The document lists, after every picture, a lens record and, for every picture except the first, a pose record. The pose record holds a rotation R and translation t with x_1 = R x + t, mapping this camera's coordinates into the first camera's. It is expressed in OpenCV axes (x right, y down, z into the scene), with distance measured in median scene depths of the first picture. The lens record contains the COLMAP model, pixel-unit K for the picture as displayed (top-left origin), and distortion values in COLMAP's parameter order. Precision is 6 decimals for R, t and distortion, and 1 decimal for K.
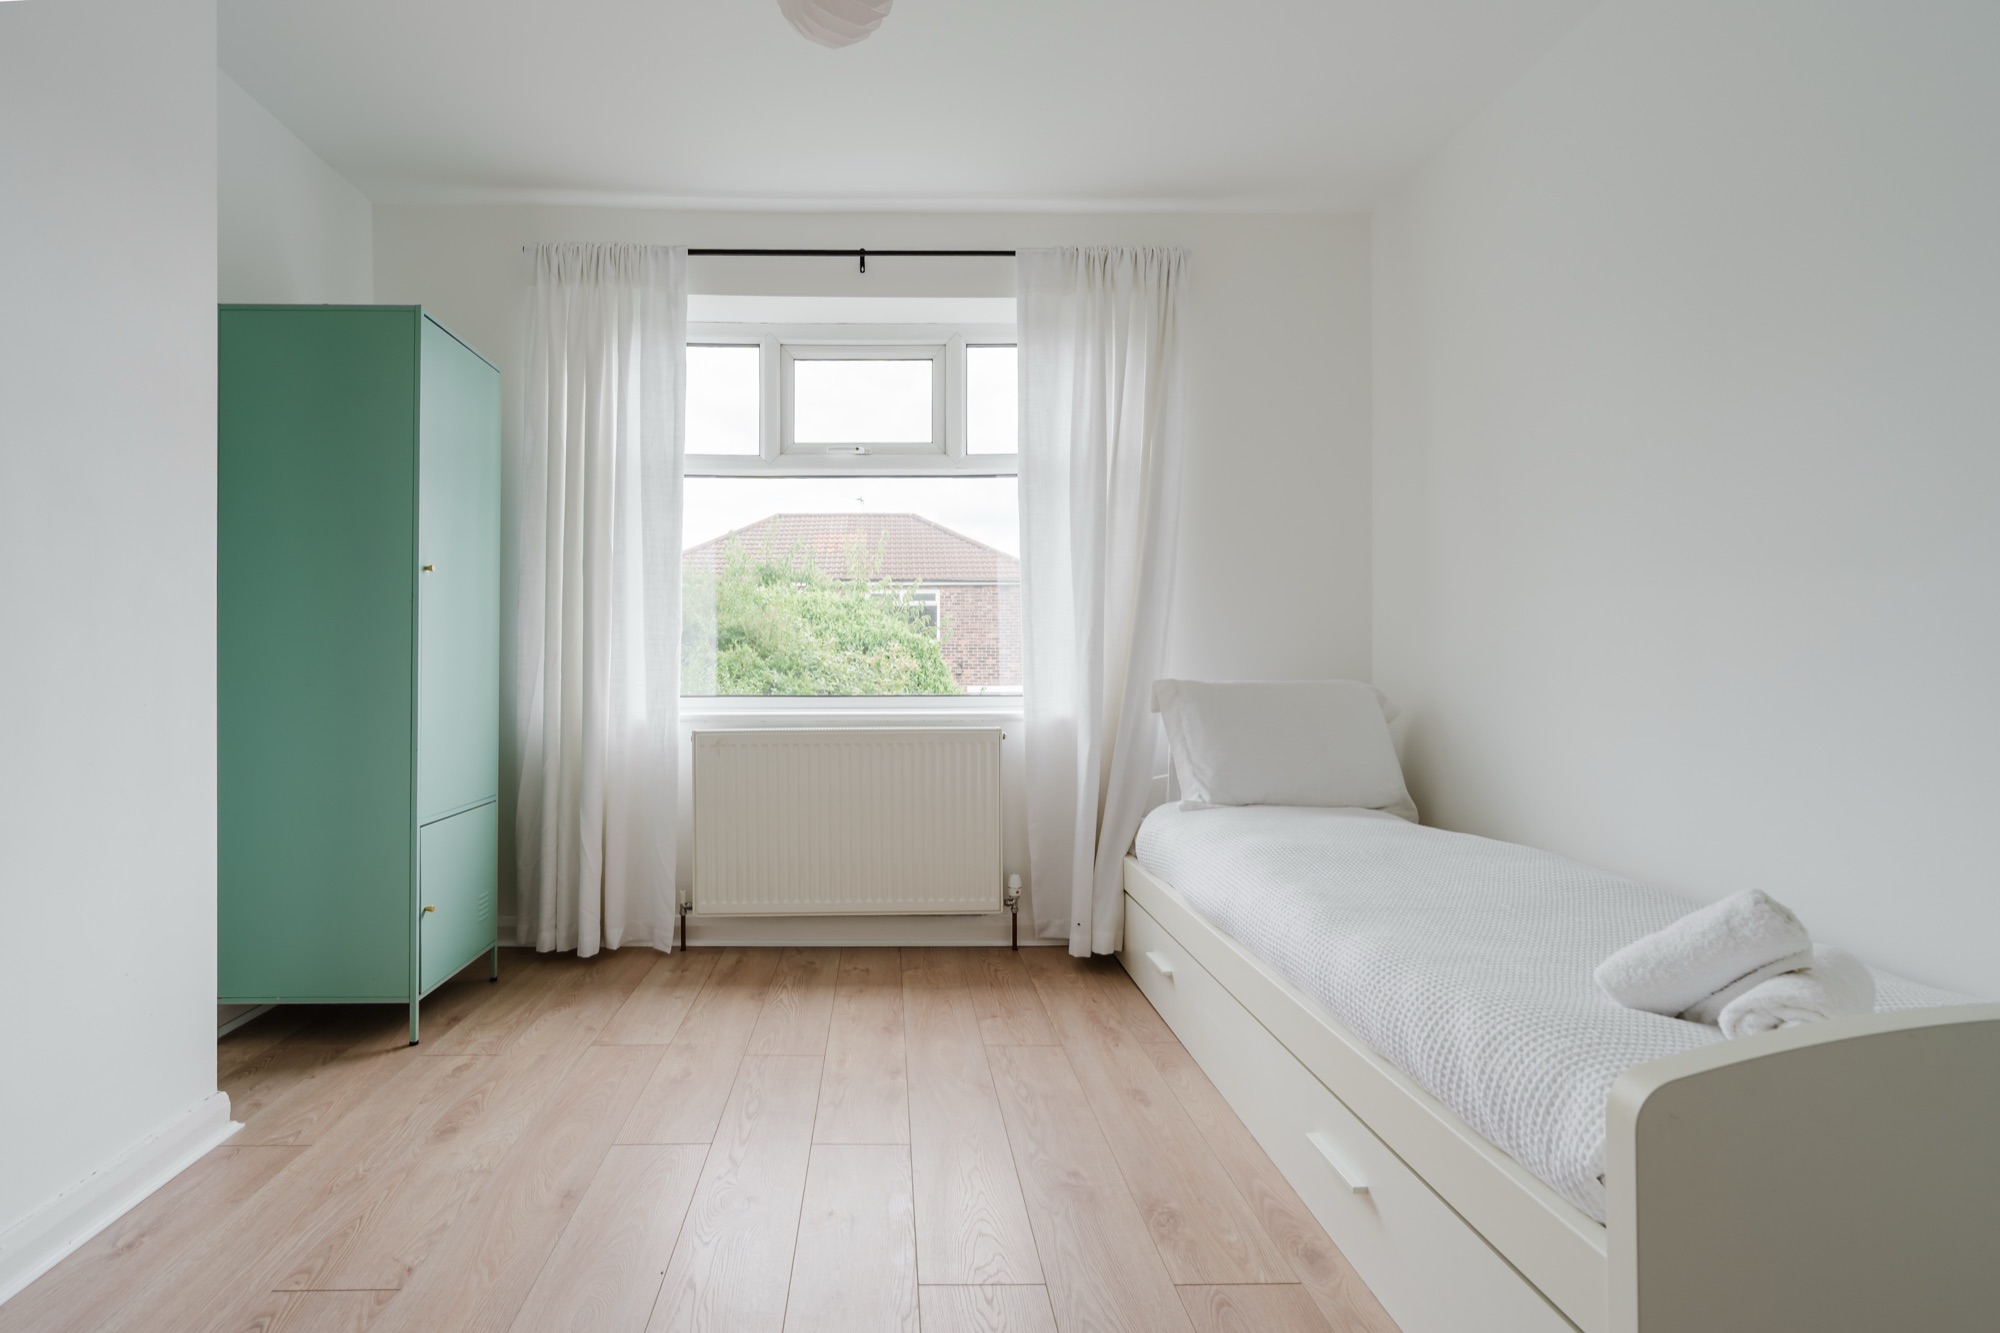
lens RADIAL K [[857.9, 0, 994.1], [0, 857.9, 662.1], [0, 0, 1]] dist [0.000631, 0.000149]
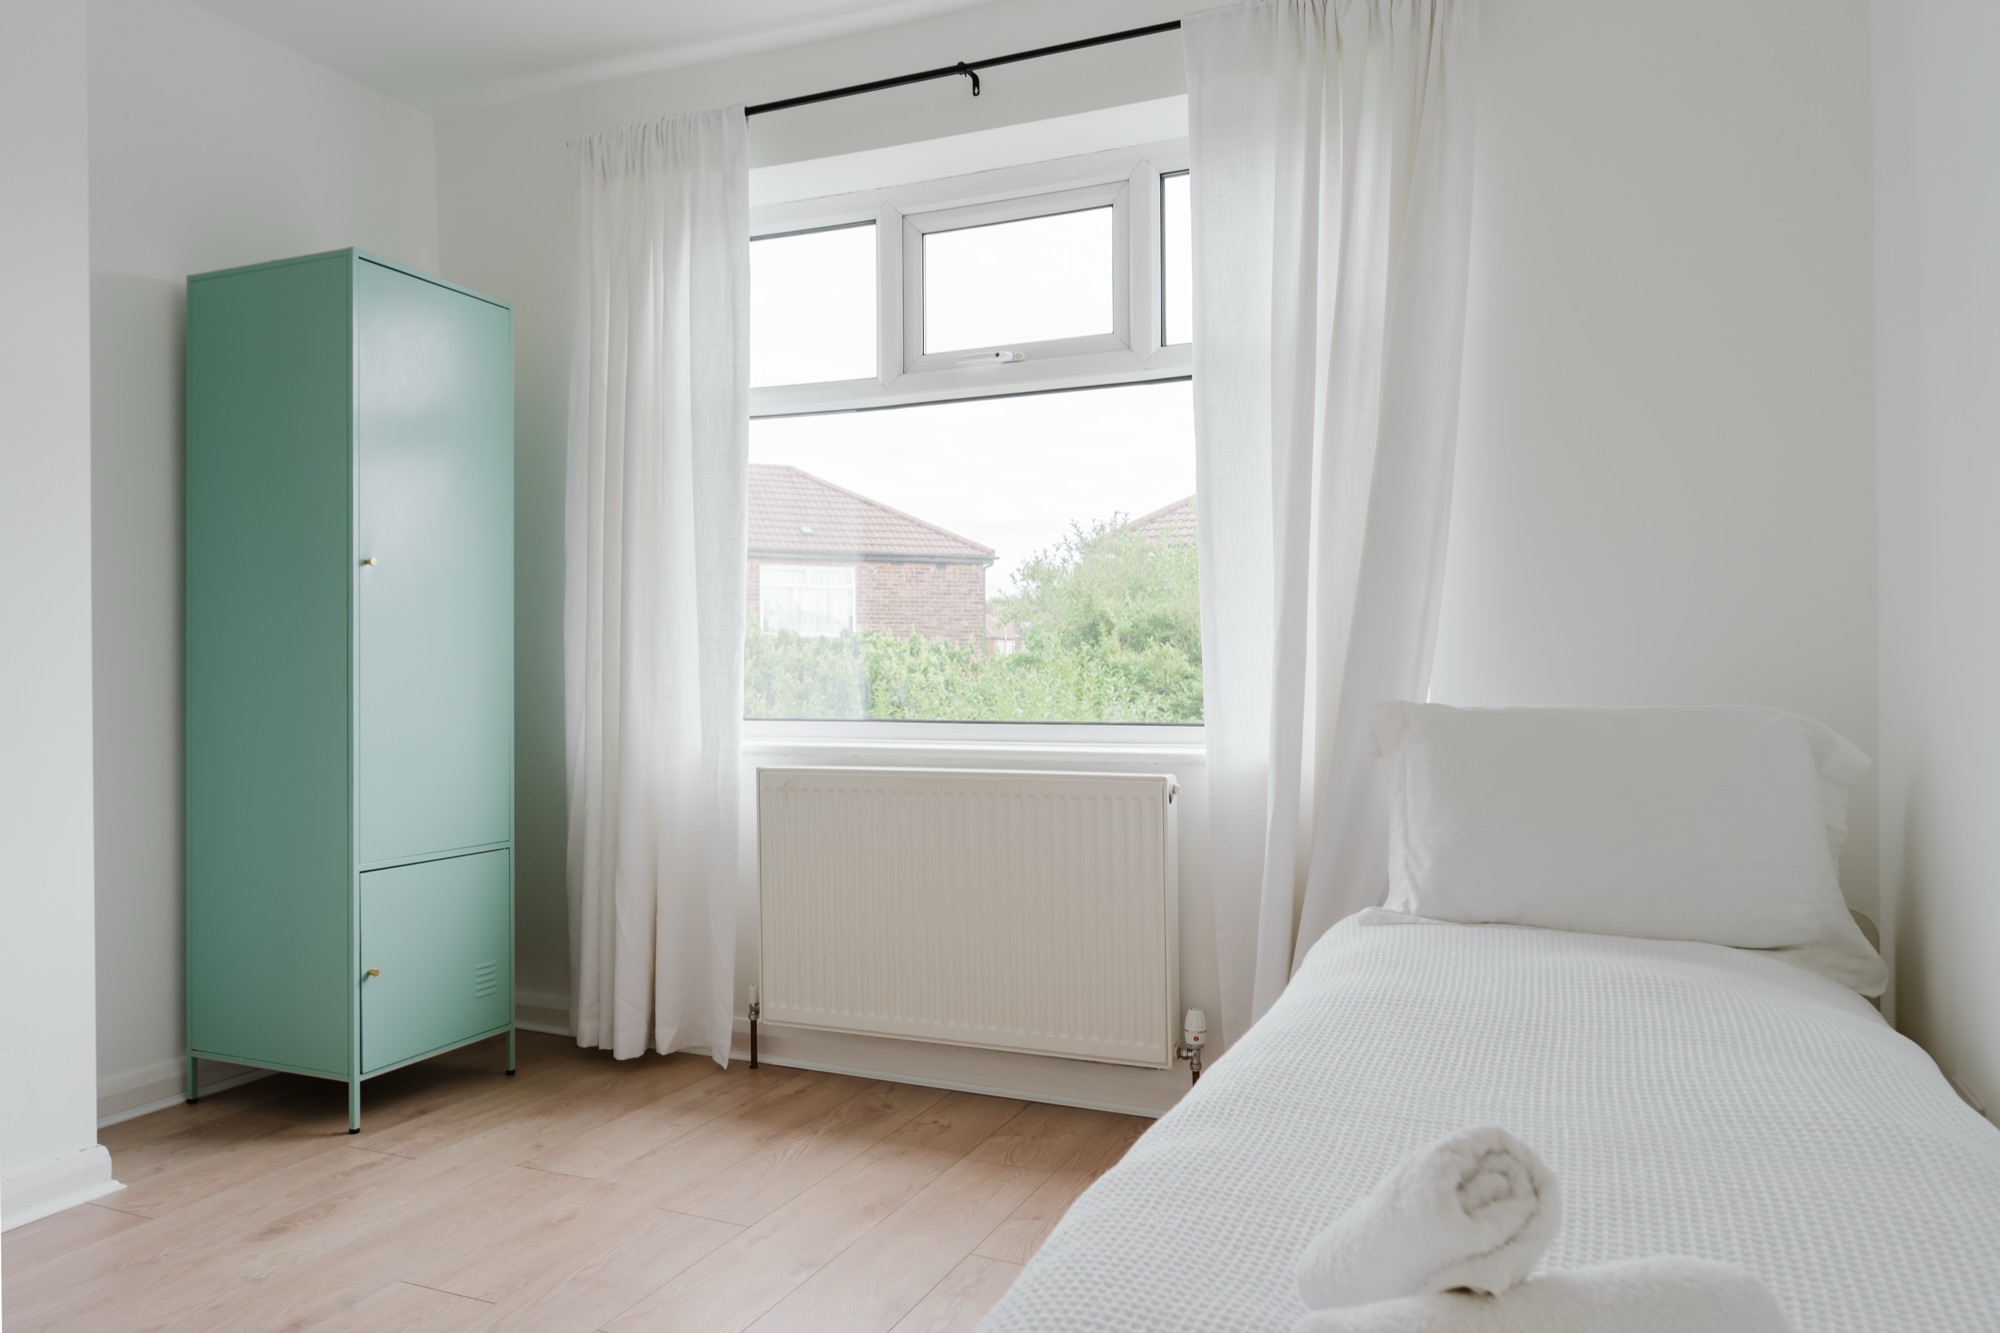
lens RADIAL K [[1334.1, 0, 999.6], [0, 1334.1, 668.7], [0, 0, 1]] dist [0.000061, -0.001728]
pose [[0.913034, -0.002898, -0.407874, 0.312173], [0.002972, 0.999995, -0.000452, -0.002585], [0.407873, -0.000800, 0.913038, 0.052043]]
